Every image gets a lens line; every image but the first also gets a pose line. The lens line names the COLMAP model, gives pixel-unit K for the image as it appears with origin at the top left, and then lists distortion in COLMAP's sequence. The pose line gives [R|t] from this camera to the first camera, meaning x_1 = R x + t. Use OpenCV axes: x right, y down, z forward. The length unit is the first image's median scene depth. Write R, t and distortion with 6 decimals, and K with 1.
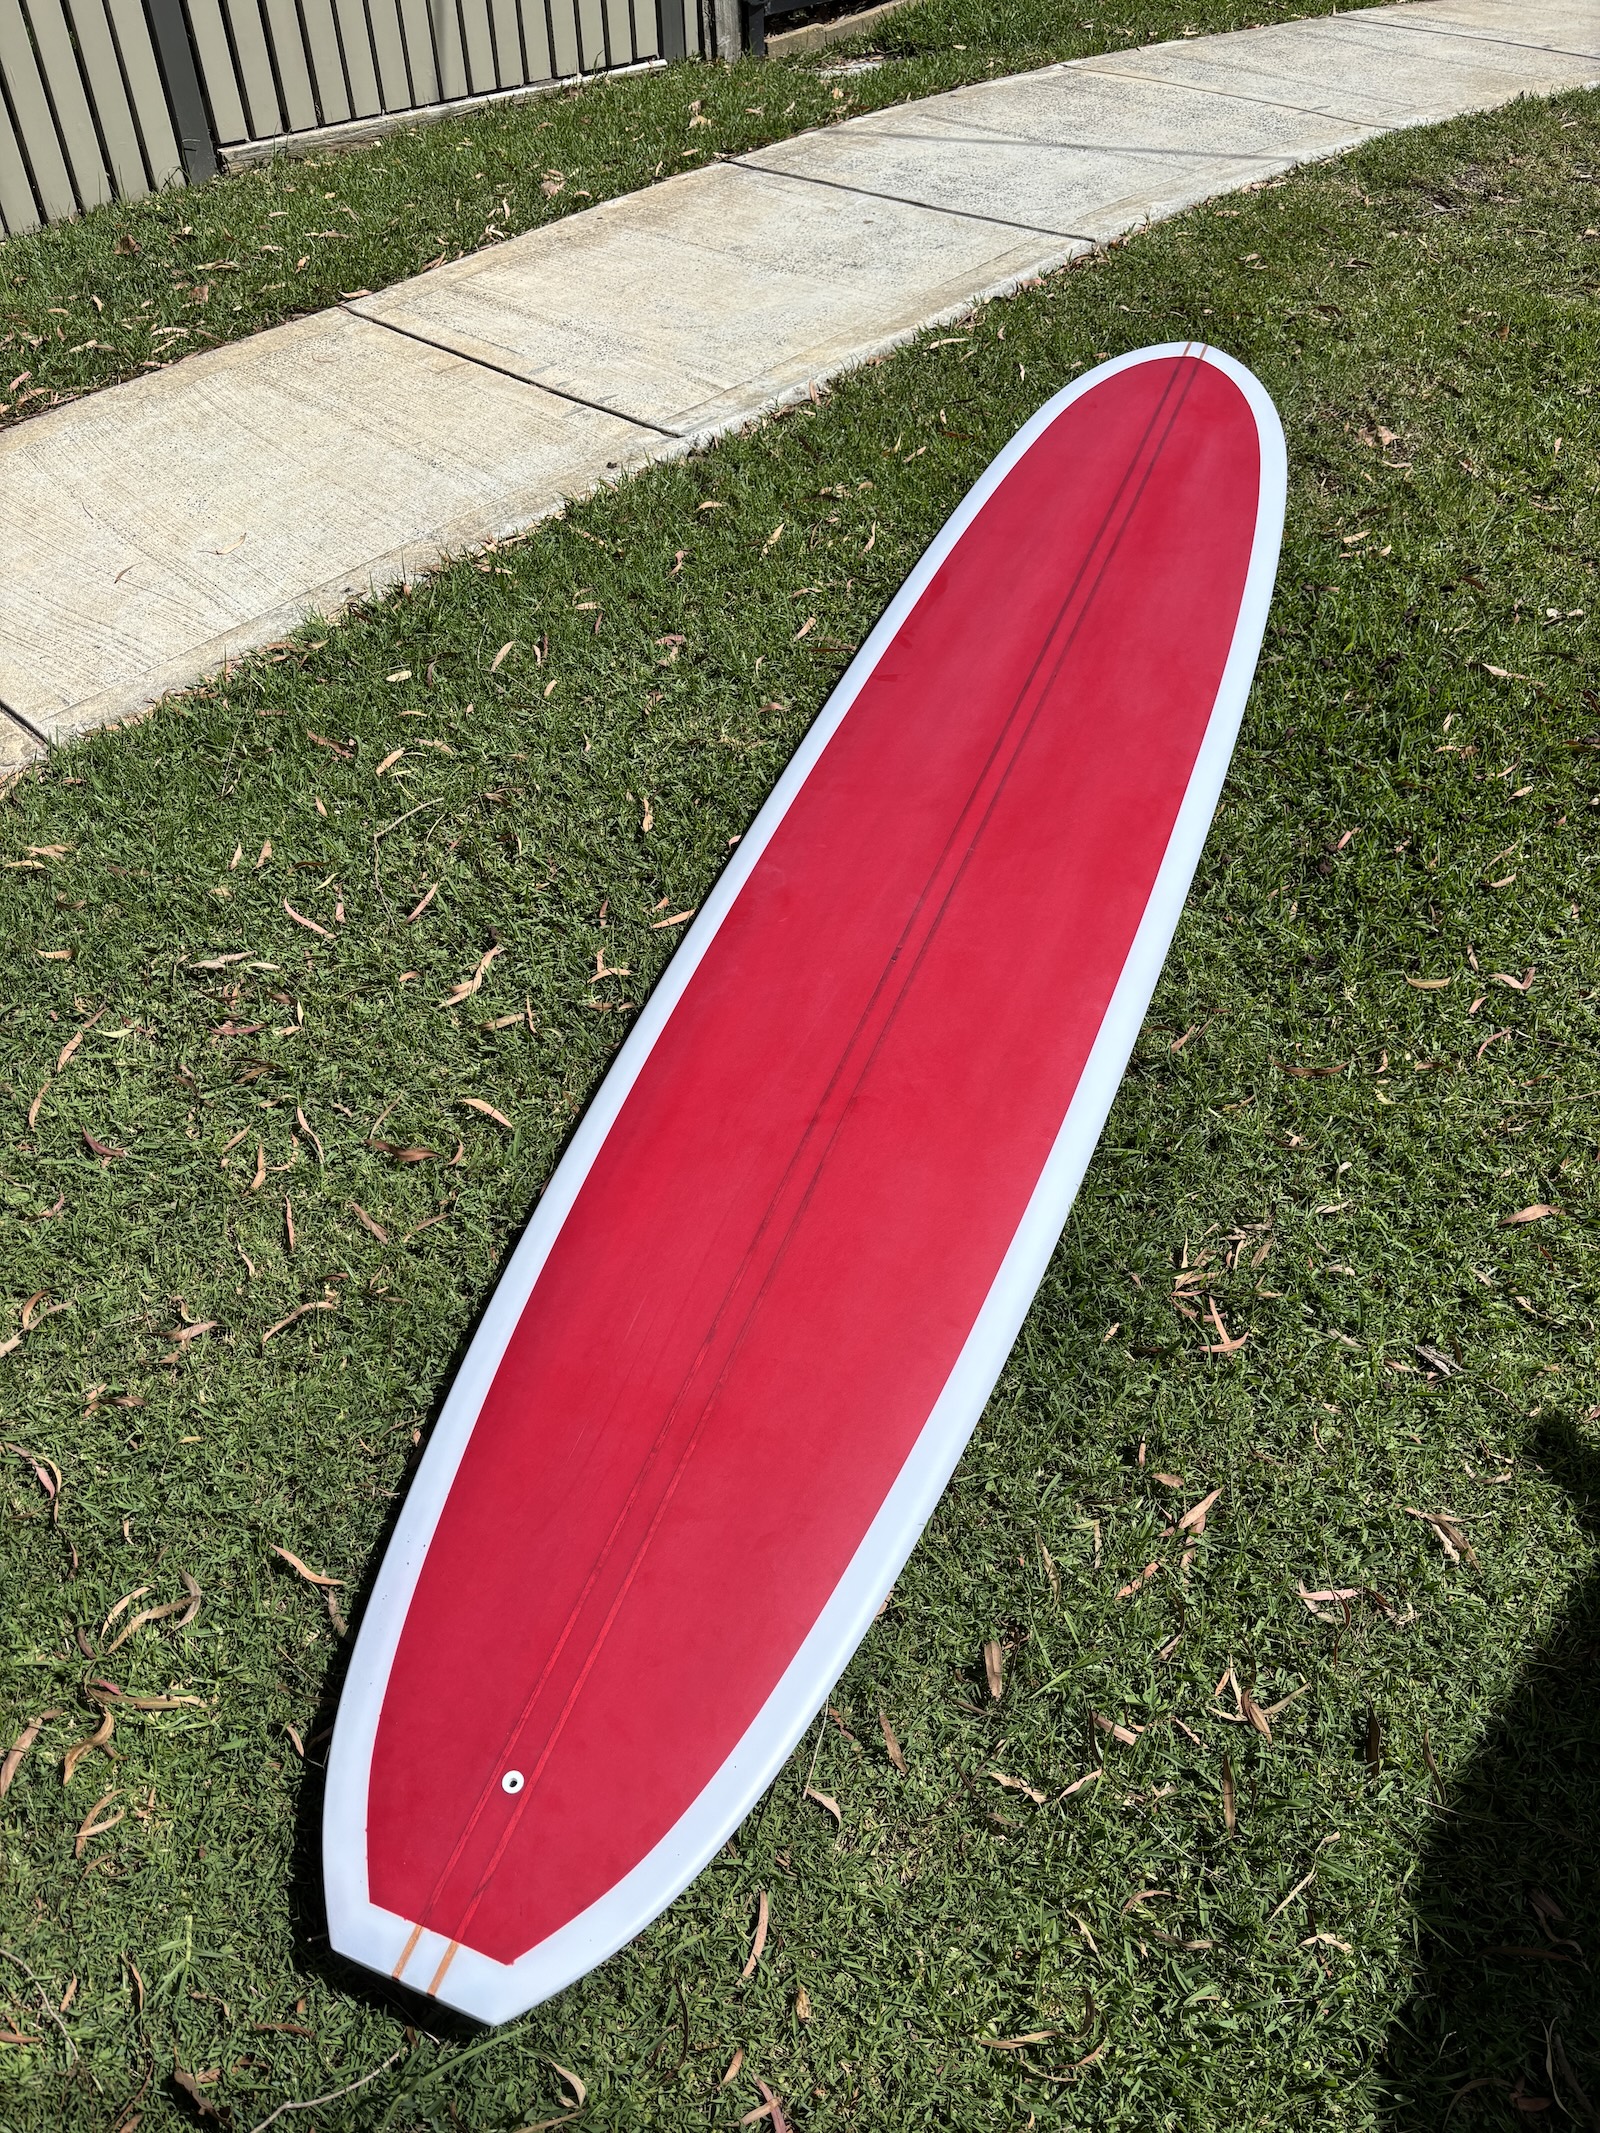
lens RADIAL K [[1662.6, 0, 808.3], [0, 1662.6, 1059.1], [0, 0, 1]] dist [0.054833, -0.073579]
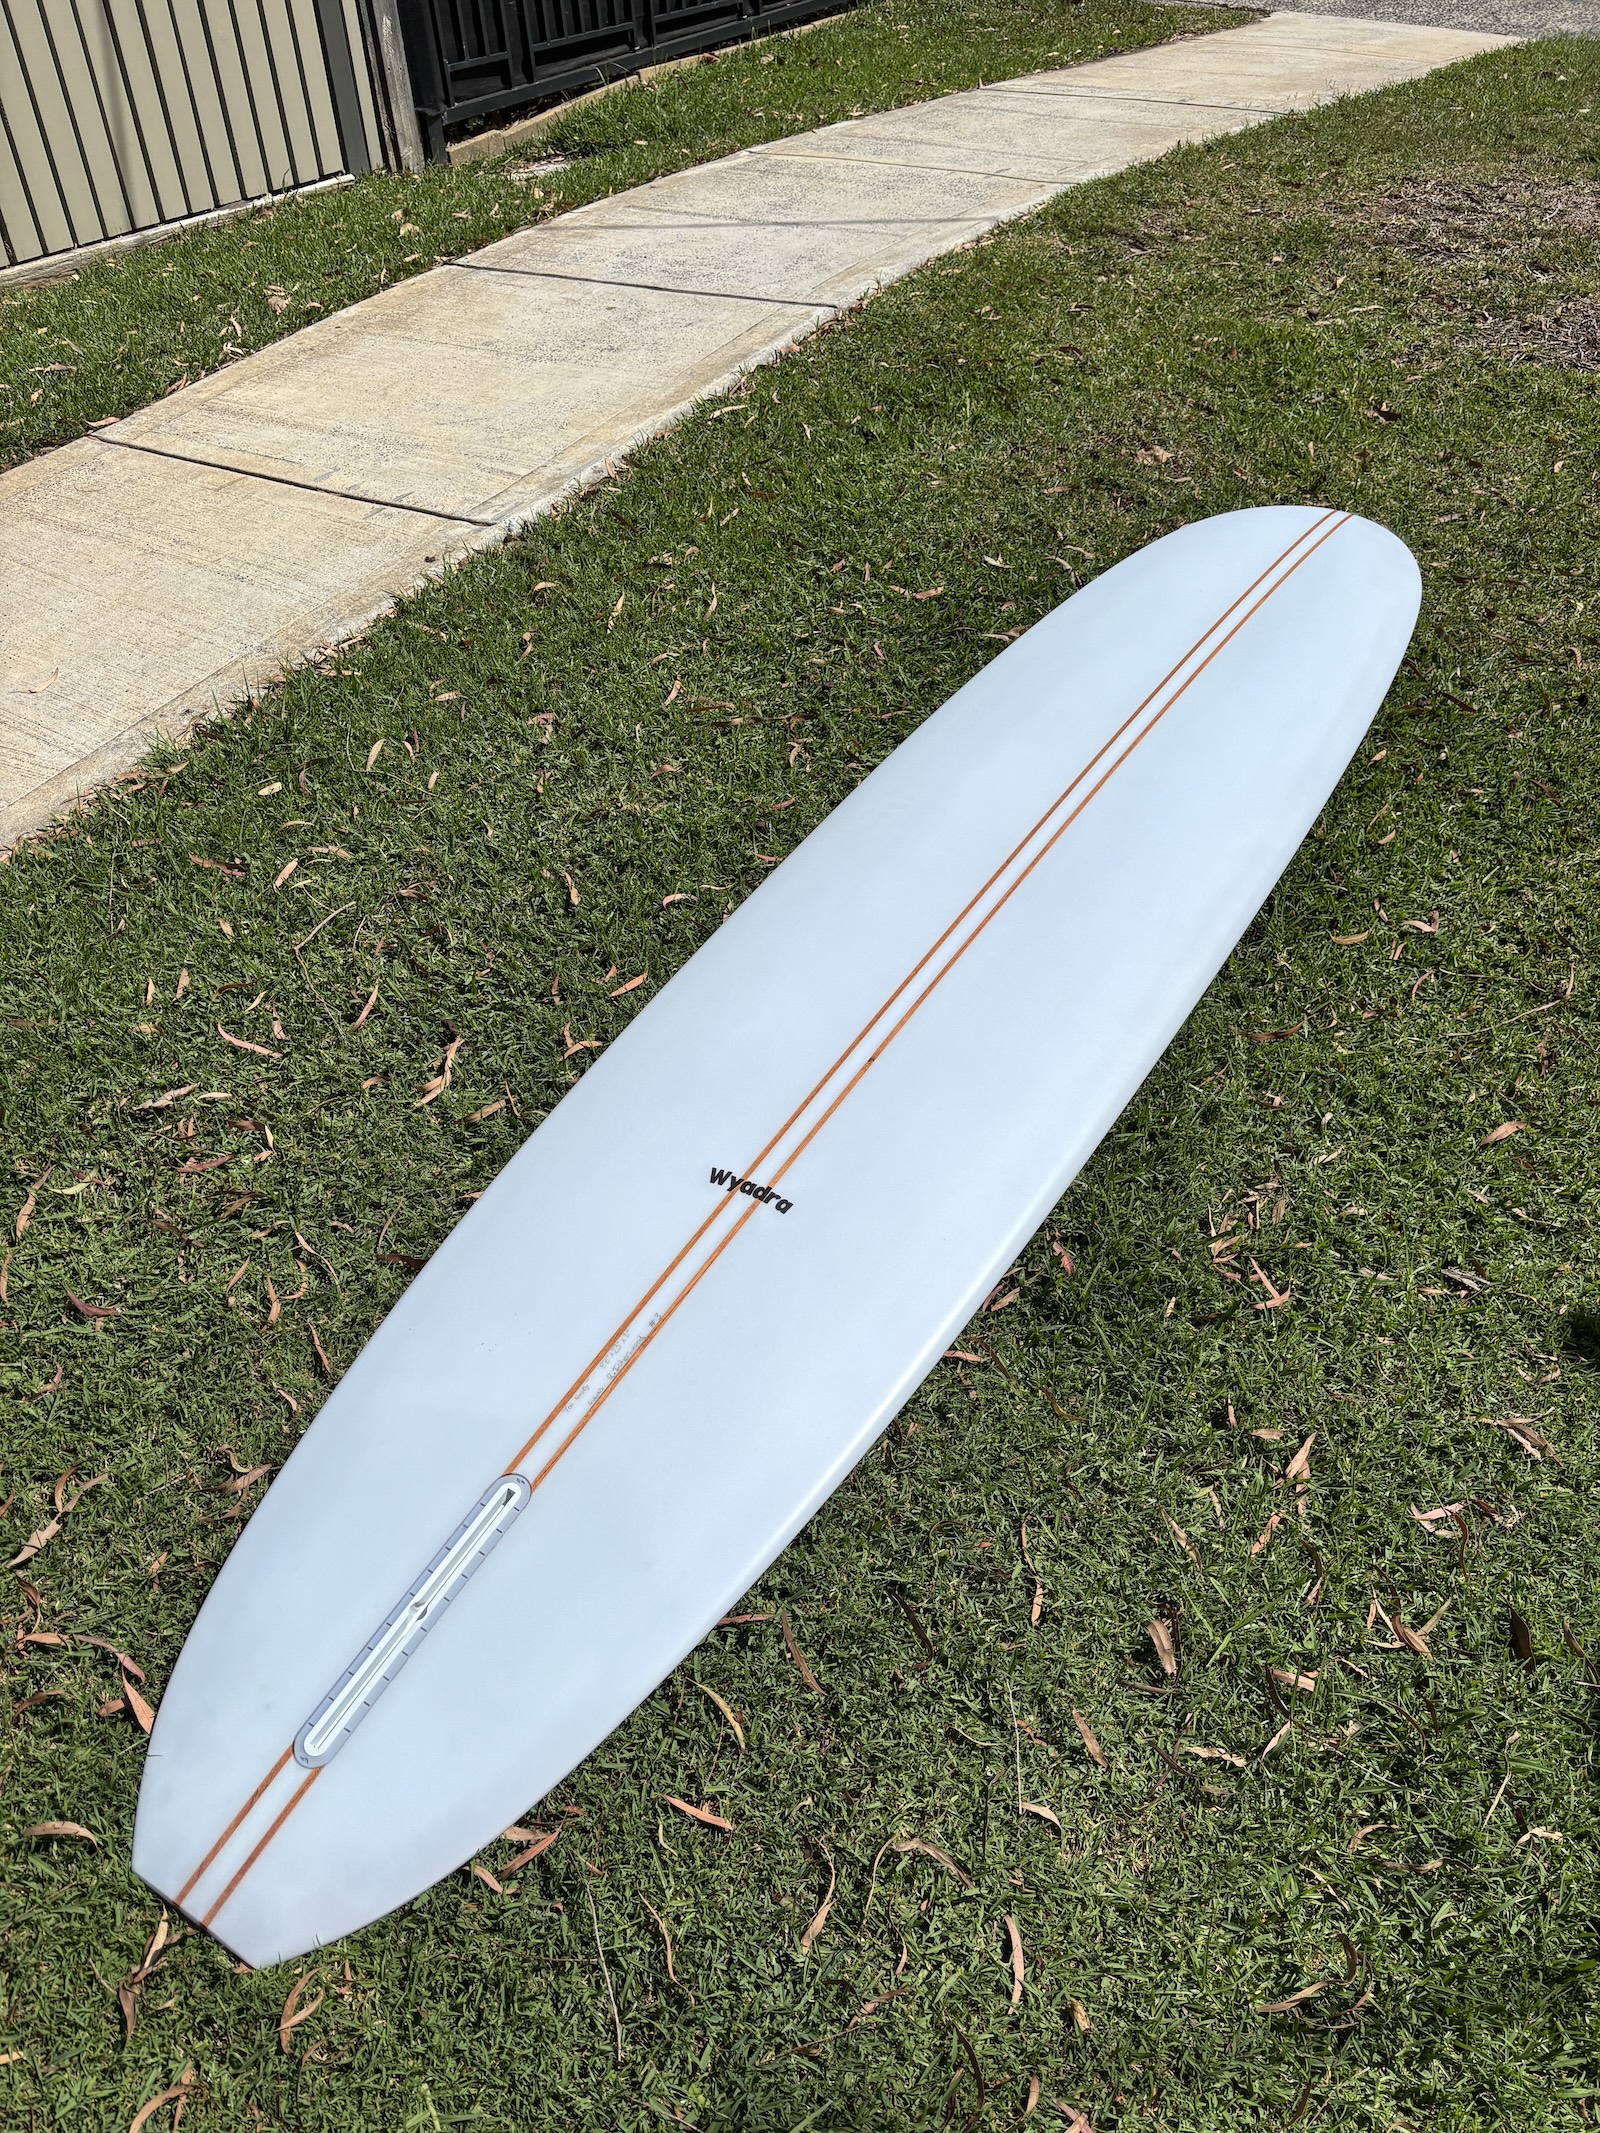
lens RADIAL K [[1662.6, 0, 808.3], [0, 1662.6, 1059.1], [0, 0, 1]] dist [0.054833, -0.073579]
pose [[0.975547, -0.154370, 0.156452, -0.135433], [0.161976, 0.986100, -0.037019, 0.012720], [-0.148562, 0.061455, 0.986992, 0.011552]]
